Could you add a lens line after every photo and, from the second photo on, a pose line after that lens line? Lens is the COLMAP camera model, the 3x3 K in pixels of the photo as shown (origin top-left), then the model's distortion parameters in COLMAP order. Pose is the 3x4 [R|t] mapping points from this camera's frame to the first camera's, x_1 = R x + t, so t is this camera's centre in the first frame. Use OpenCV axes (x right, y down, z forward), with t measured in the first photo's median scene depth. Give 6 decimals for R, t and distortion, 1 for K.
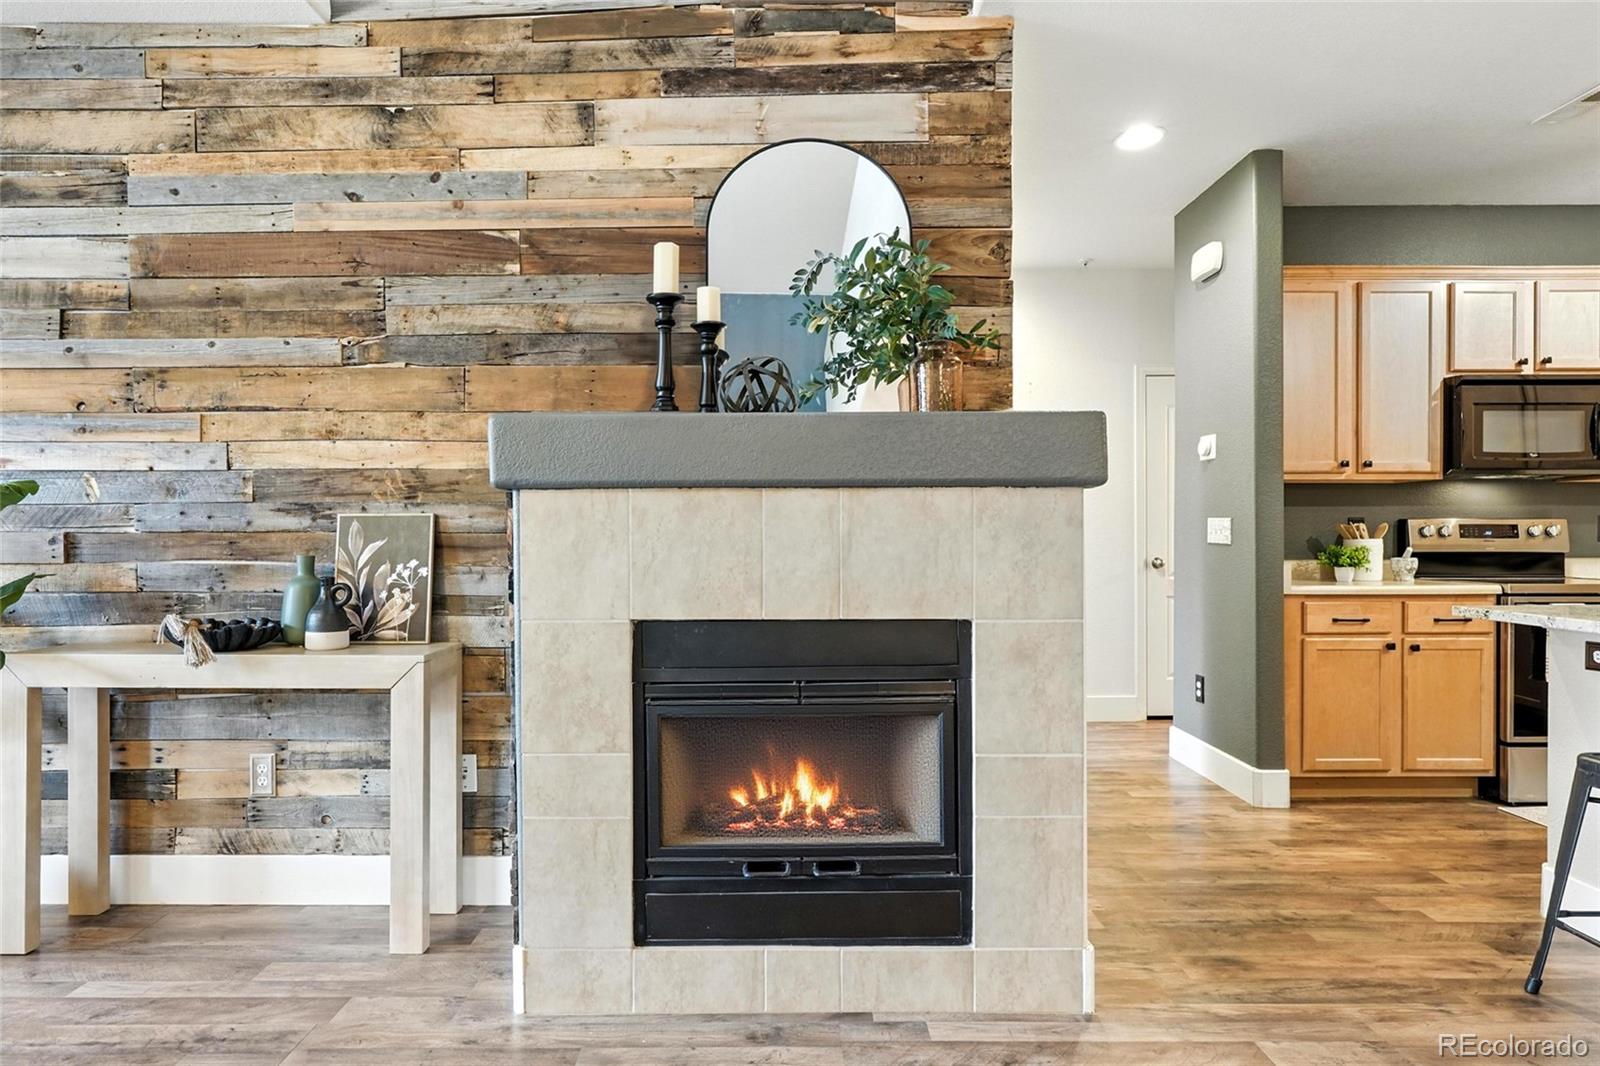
lens RADIAL K [[900.9, 0, 790.5], [0, 900.9, 536.7], [0, 0, 1]] dist [-0.011254, 0.003808]
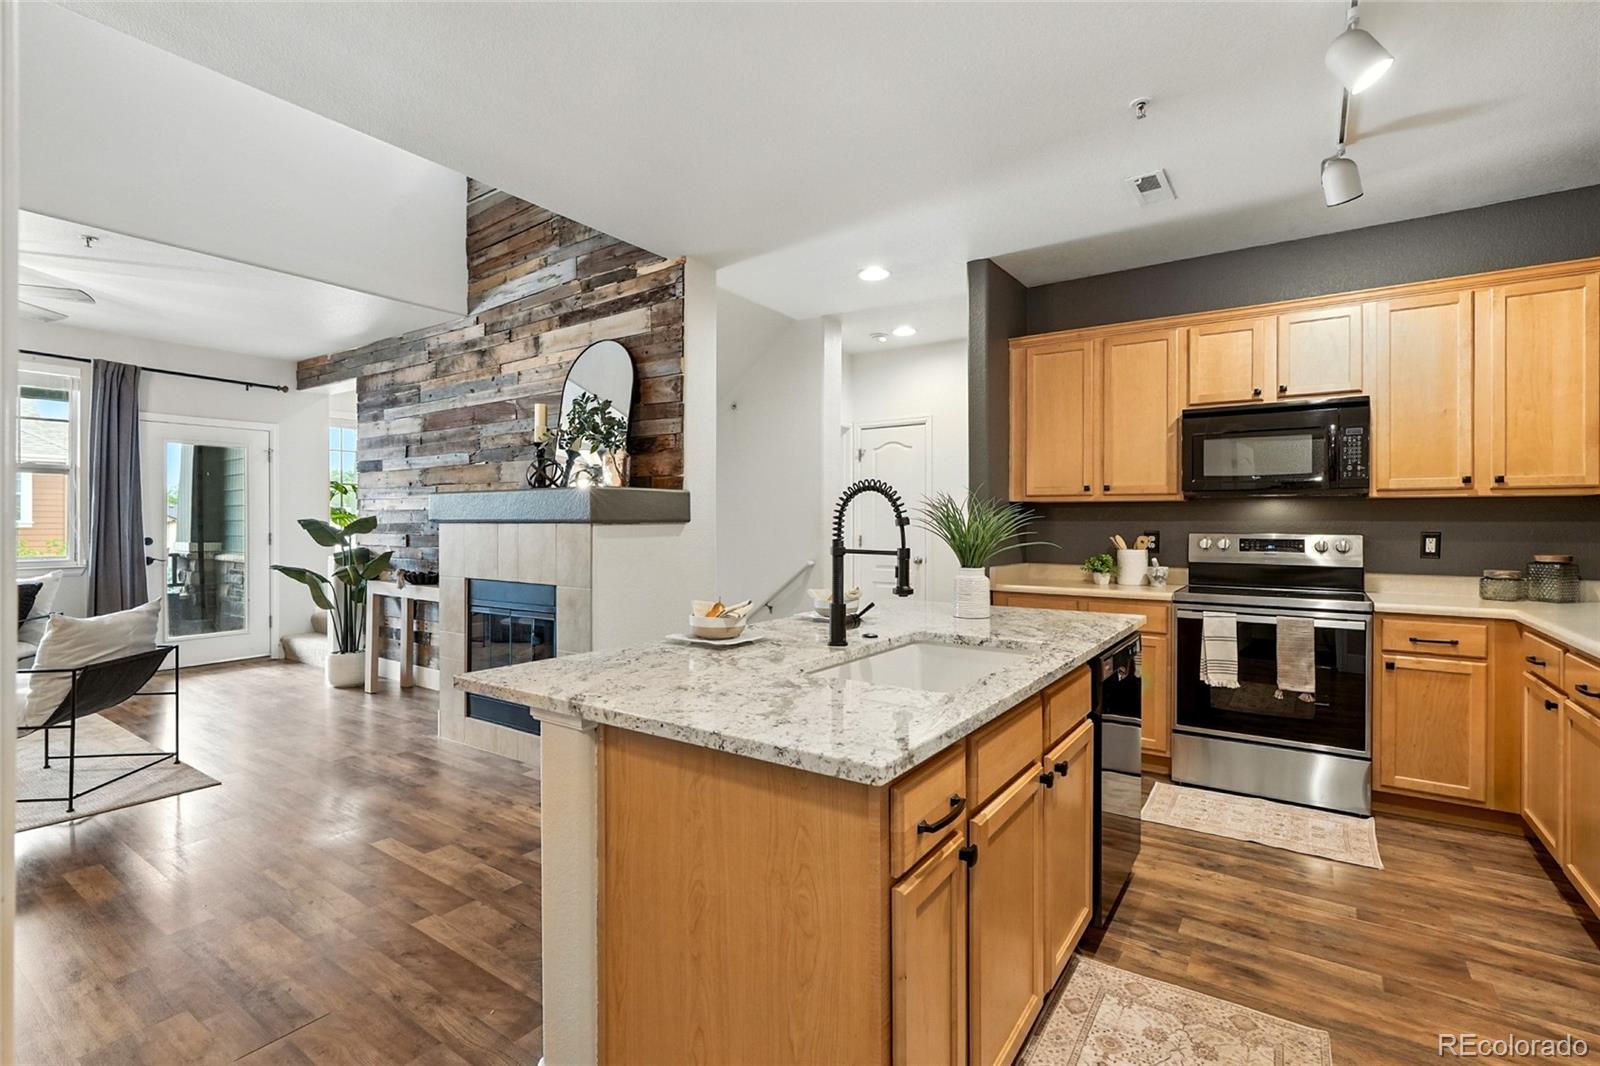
lens RADIAL K [[719.3, 0, 784.1], [0, 719.3, 519.9], [0, 0, 1]] dist [-0.001418, -0.001334]
pose [[0.826126, 0.003519, -0.563475, 0.903549], [-0.007617, 0.999959, -0.004923, -0.032648], [0.563434, 0.008359, 0.826119, -0.054284]]
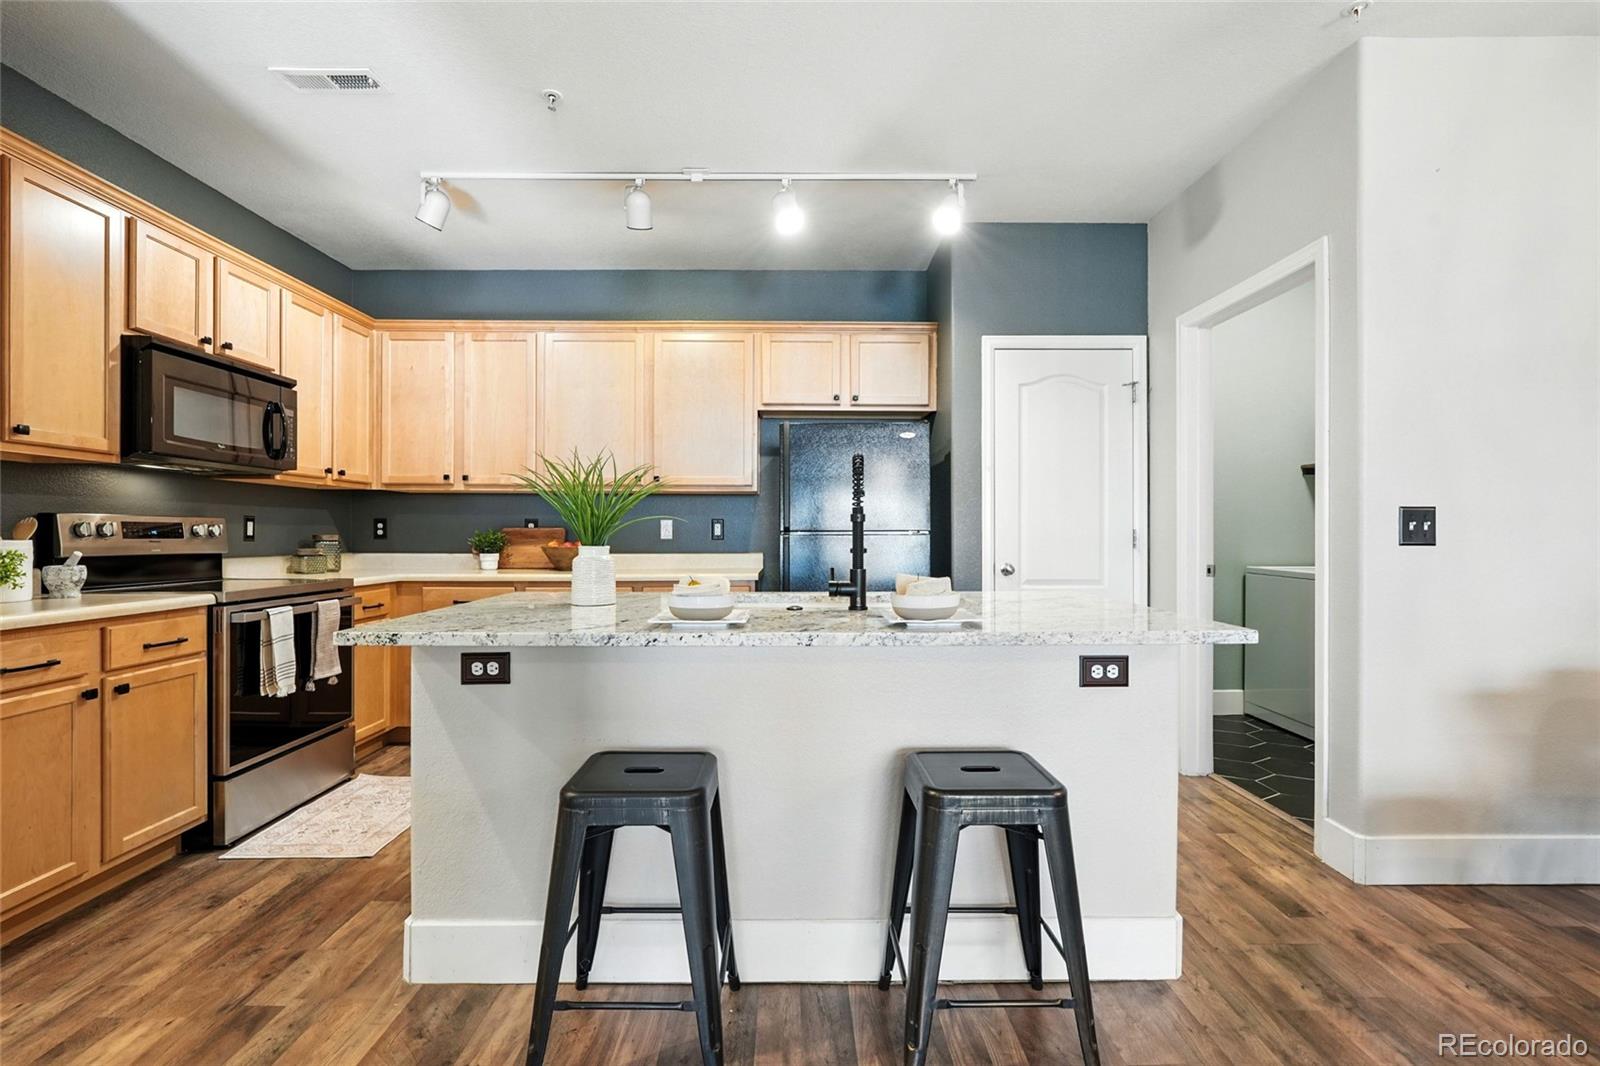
lens RADIAL K [[719.3, 0, 790.7], [0, 719.3, 534.6], [0, 0, 1]] dist [-0.001418, -0.001334]
pose [[0.001153, 0.001303, 0.999998, 0.111644], [0.000153, 0.999999, -0.001303, -0.001121], [-0.999999, 0.000154, 0.001153, 0.452688]]
